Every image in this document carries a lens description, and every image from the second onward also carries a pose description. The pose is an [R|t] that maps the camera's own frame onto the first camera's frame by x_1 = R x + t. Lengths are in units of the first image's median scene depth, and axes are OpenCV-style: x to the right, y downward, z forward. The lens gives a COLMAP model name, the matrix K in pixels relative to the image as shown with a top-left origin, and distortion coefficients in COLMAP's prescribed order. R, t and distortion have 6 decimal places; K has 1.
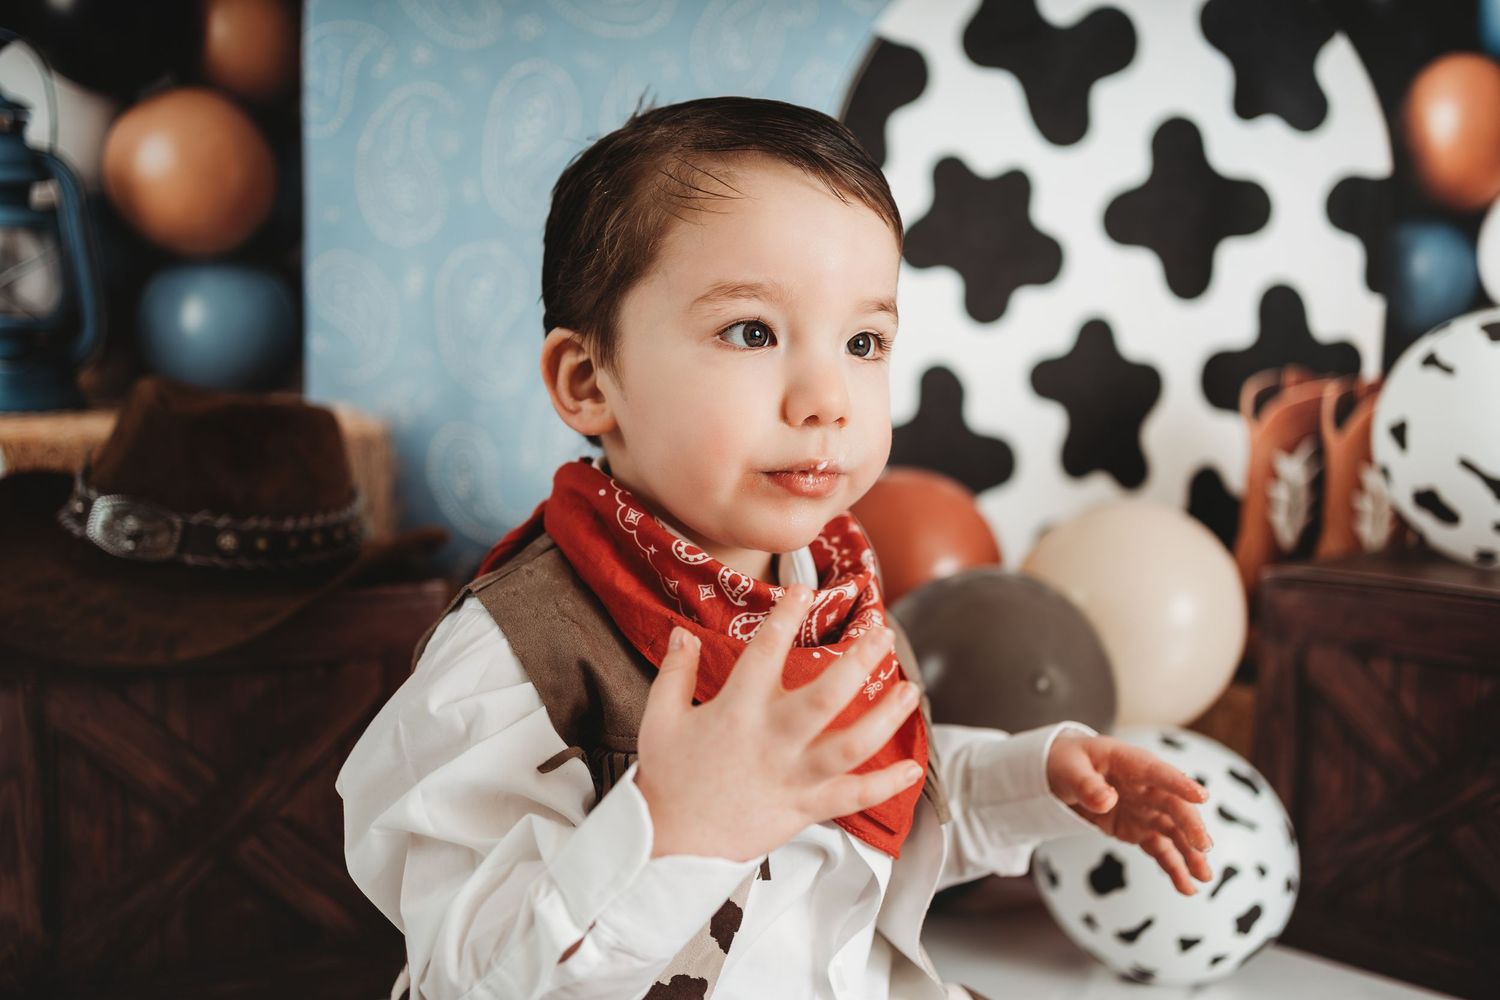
lens RADIAL K [[1509.8, 0, 755.4], [0, 1509.8, 503.3], [0, 0, 1]] dist [-0.023831, 0.159383]
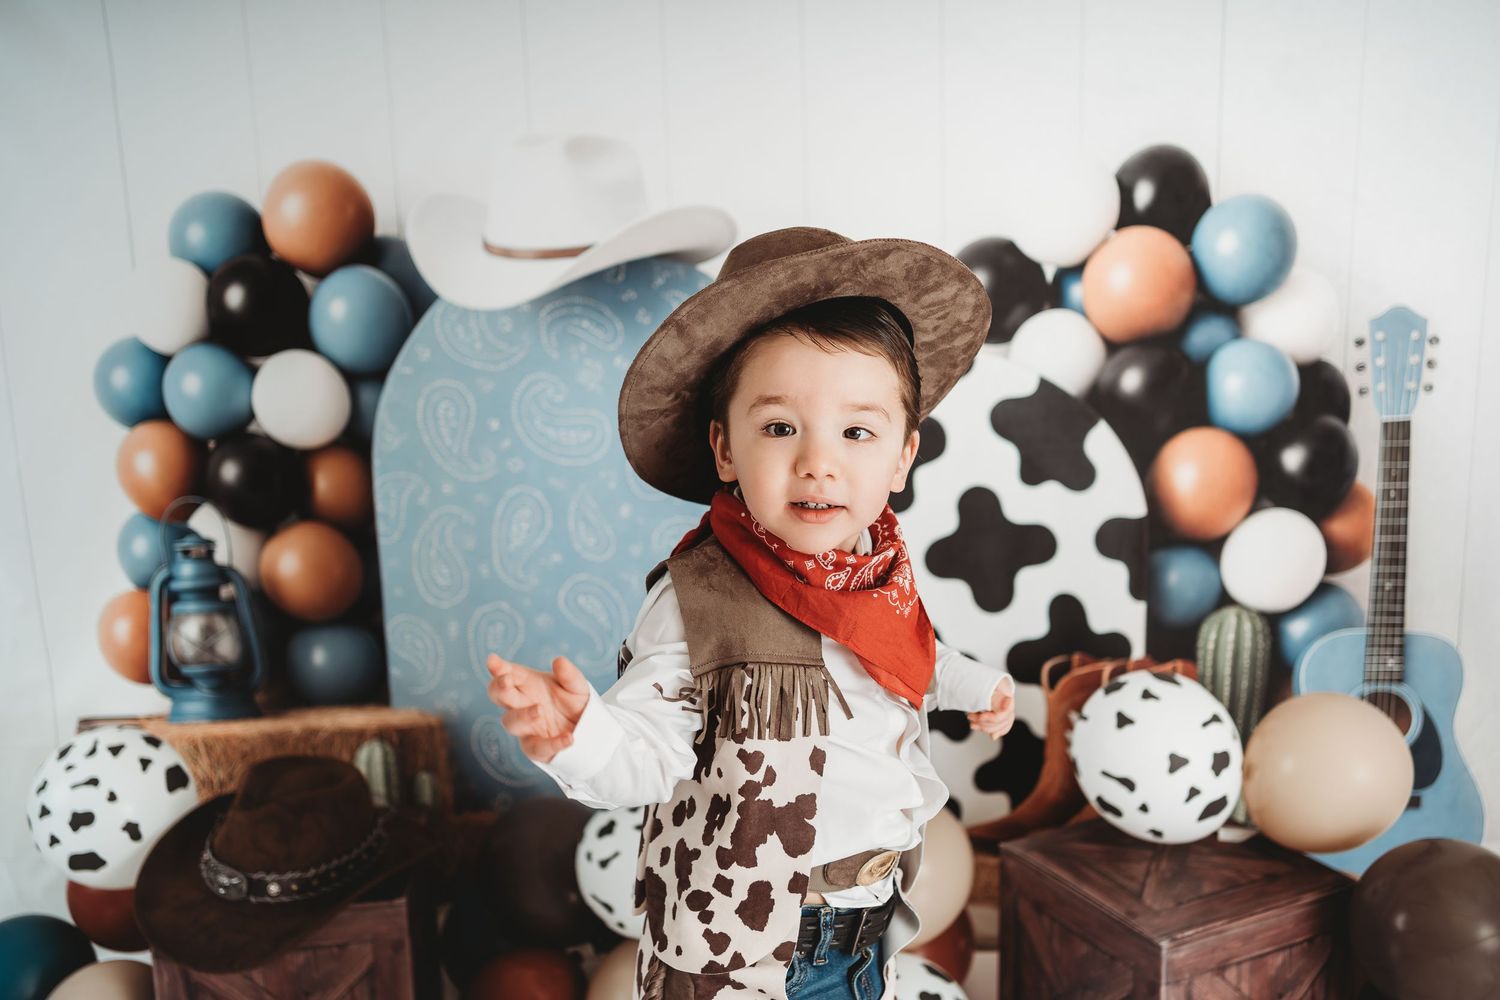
lens RADIAL K [[1685.2, 0, 750.0], [0, 1685.2, 500.0], [0, 0, 1]] dist [-0.022320, 0.176538]
pose [[0.981642, -0.007029, -0.190601, 0.411300], [0.032641, 0.990769, 0.131575, -0.507454], [0.187917, -0.135381, 0.972810, -0.614231]]
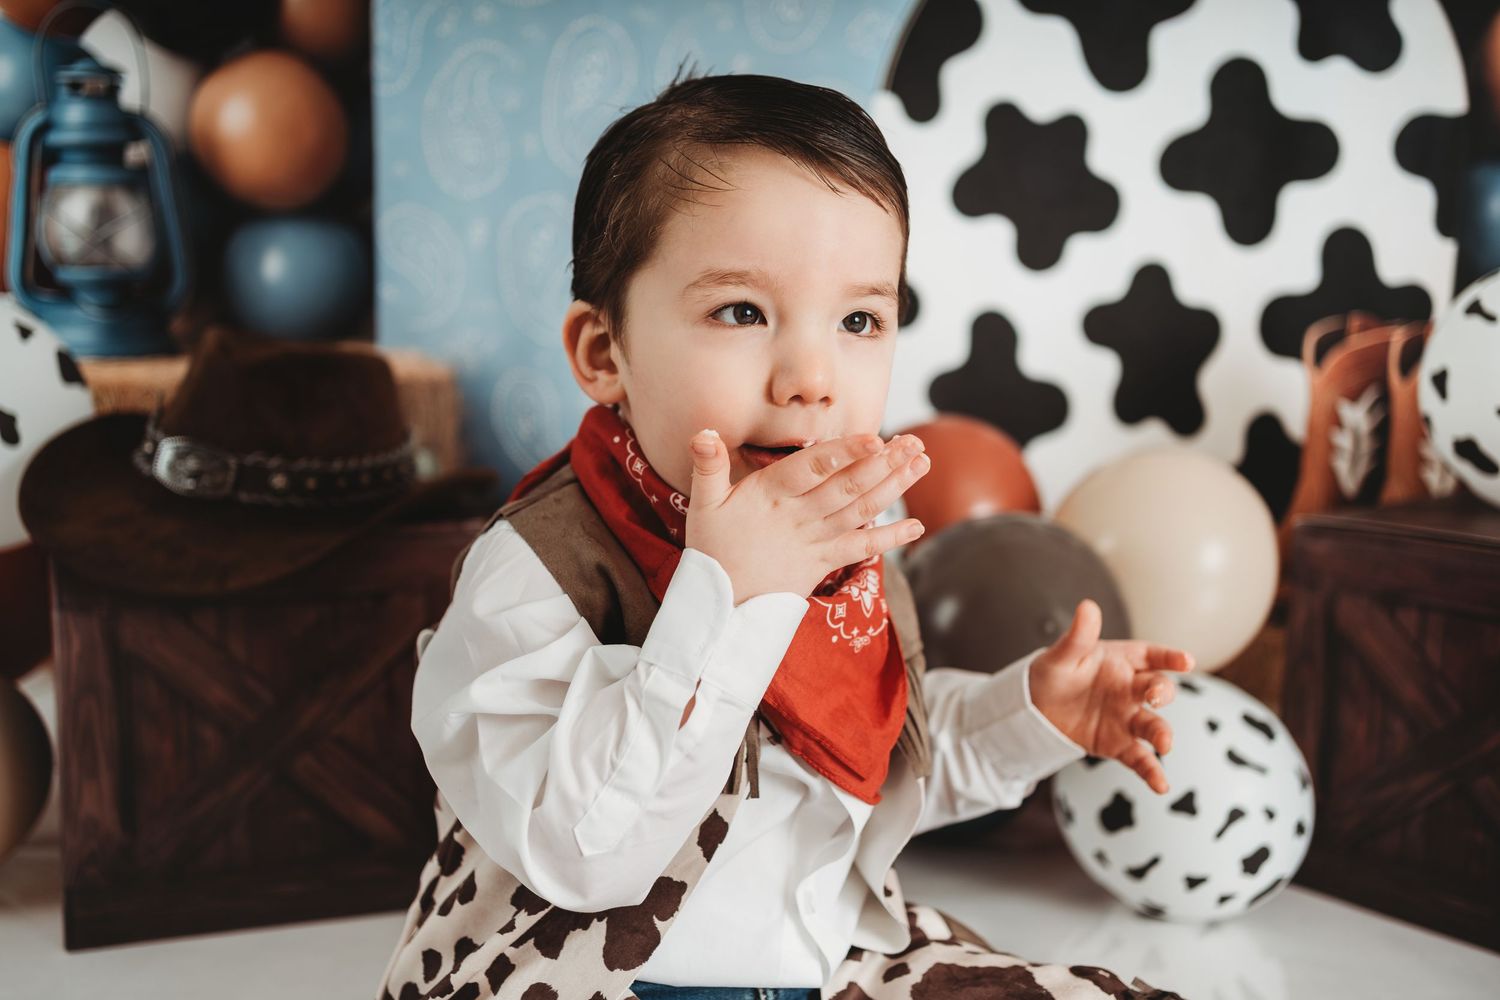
lens RADIAL K [[1509.8, 0, 755.4], [0, 1509.8, 503.3], [0, 0, 1]] dist [-0.023831, 0.159383]
pose [[0.995136, 0.011107, -0.097887, 0.071793], [-0.007034, 0.999099, 0.041865, -0.004755], [0.098264, -0.040973, 0.994317, -0.030102]]
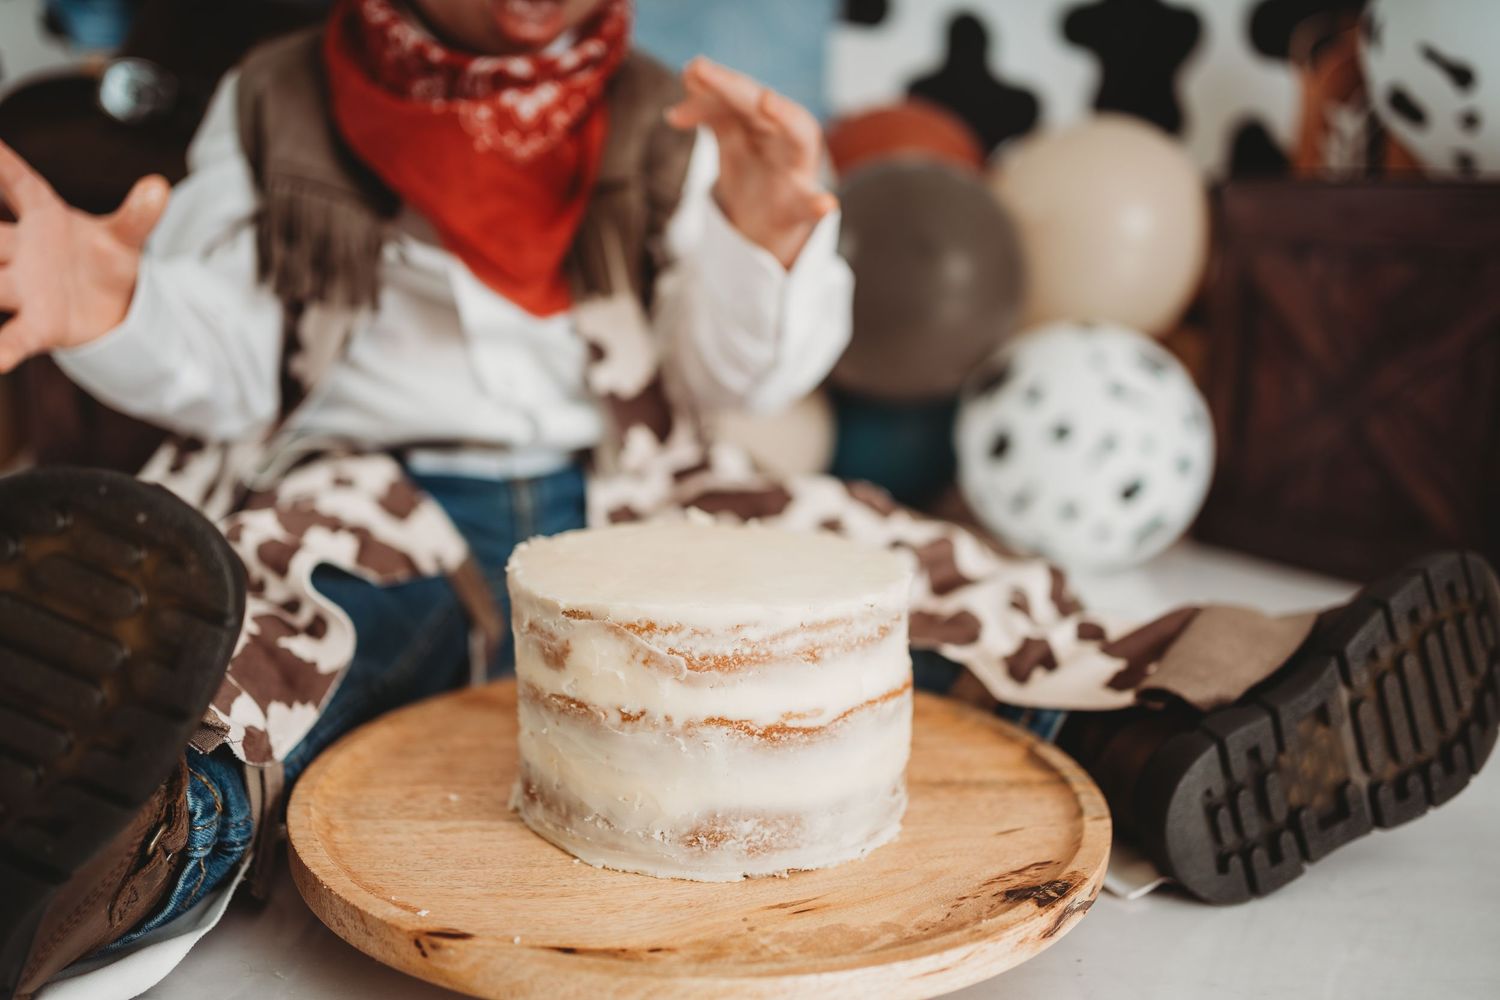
lens RADIAL K [[1513.7, 0, 781.9], [0, 1513.7, 497.7], [0, 0, 1]] dist [-0.021971, -0.015744]
pose [[0.976937, 0.048132, -0.208033, 0.253033], [-0.028532, 0.994952, 0.096209, 0.153879], [0.211614, -0.088054, 0.973379, -0.045973]]
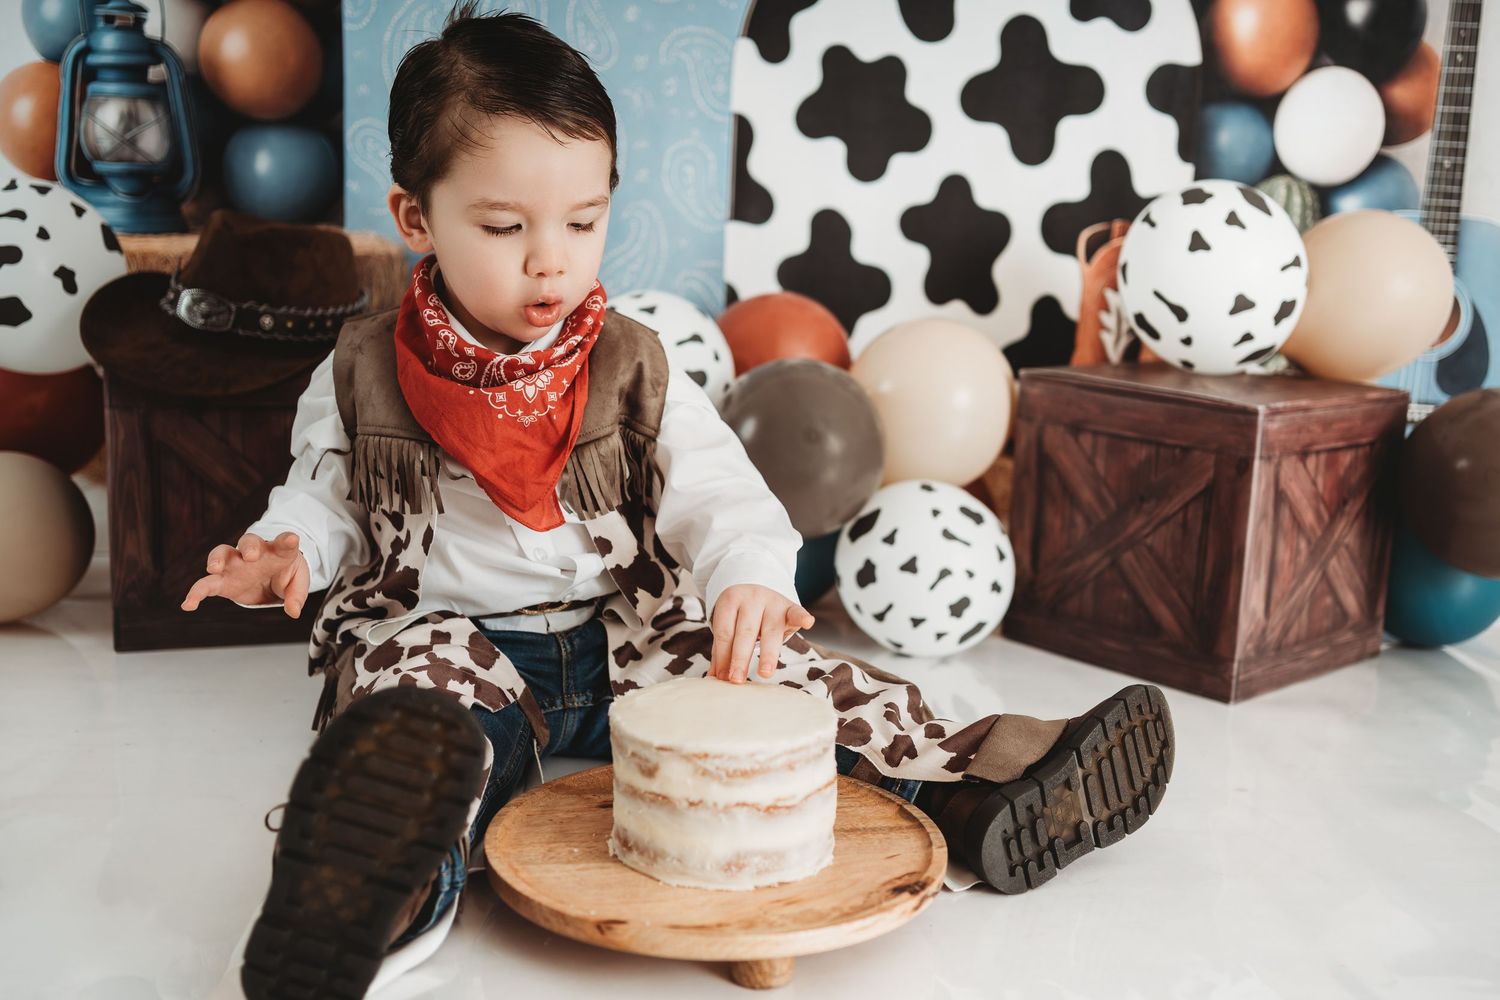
lens RADIAL K [[1625.9, 0, 802.7], [0, 1625.9, 485.5], [0, 0, 1]] dist [-0.031630, 0.169677]
pose [[0.995846, 0.034992, -0.084067, 0.248691], [-0.027887, 0.996054, 0.084248, 0.028099], [0.086683, -0.081554, 0.992892, -0.441414]]
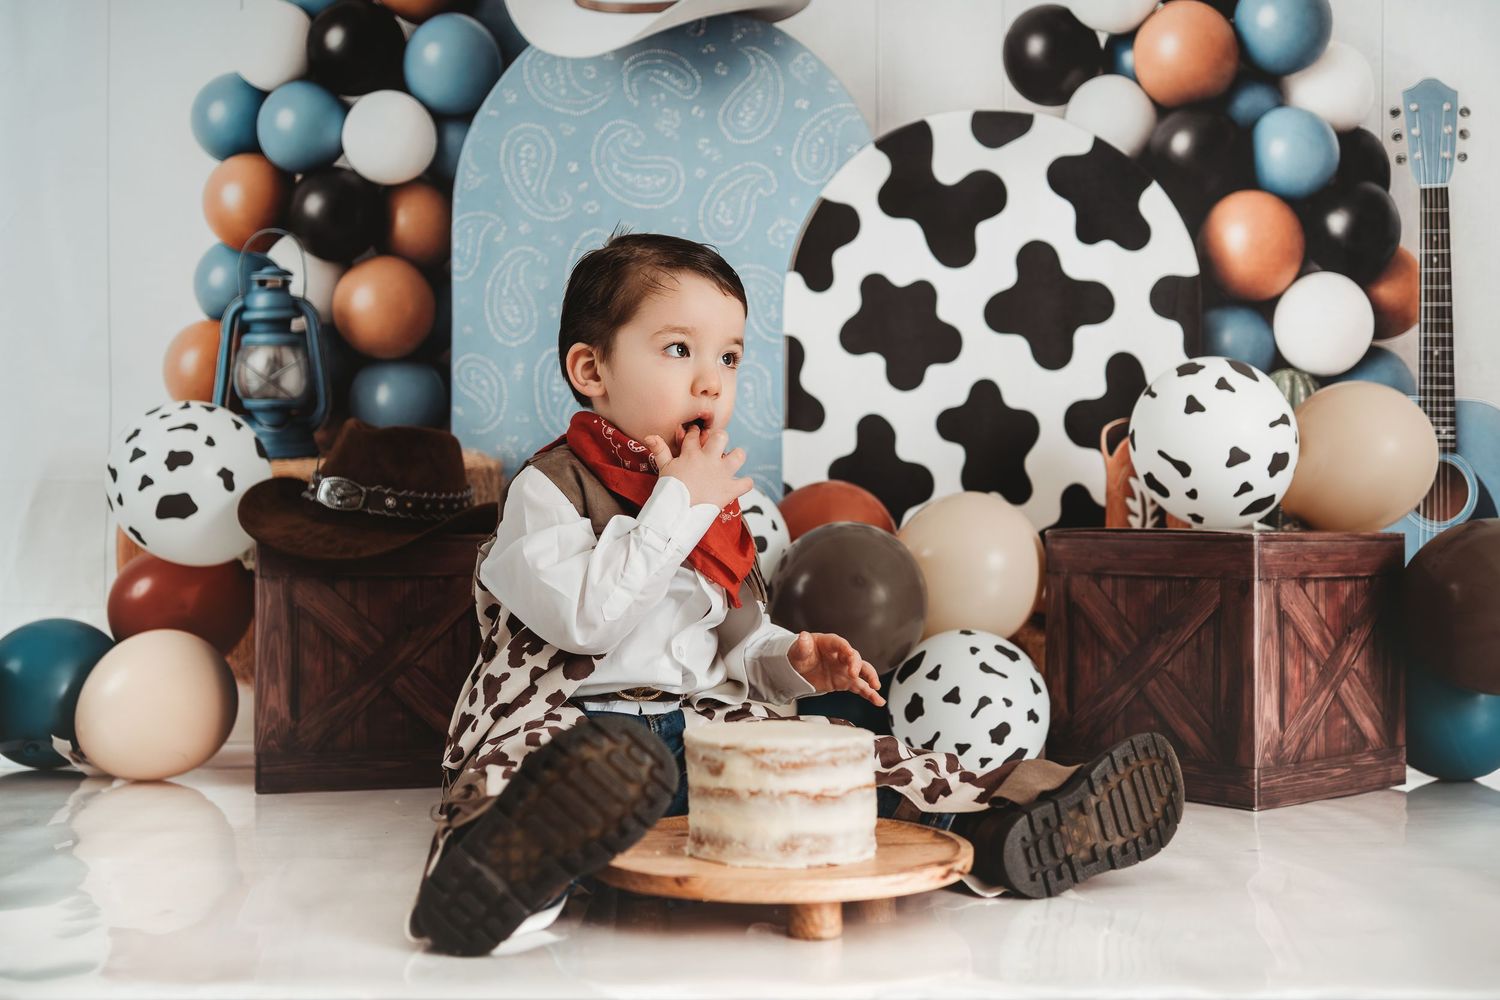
lens RADIAL K [[1685.2, 0, 750.0], [0, 1685.2, 500.0], [0, 0, 1]] dist [-0.022320, 0.176538]
pose [[0.985949, -0.024835, -0.165190, 0.300109], [0.005602, 0.993246, -0.115894, 0.193577], [0.166952, 0.113340, 0.979429, -0.662361]]
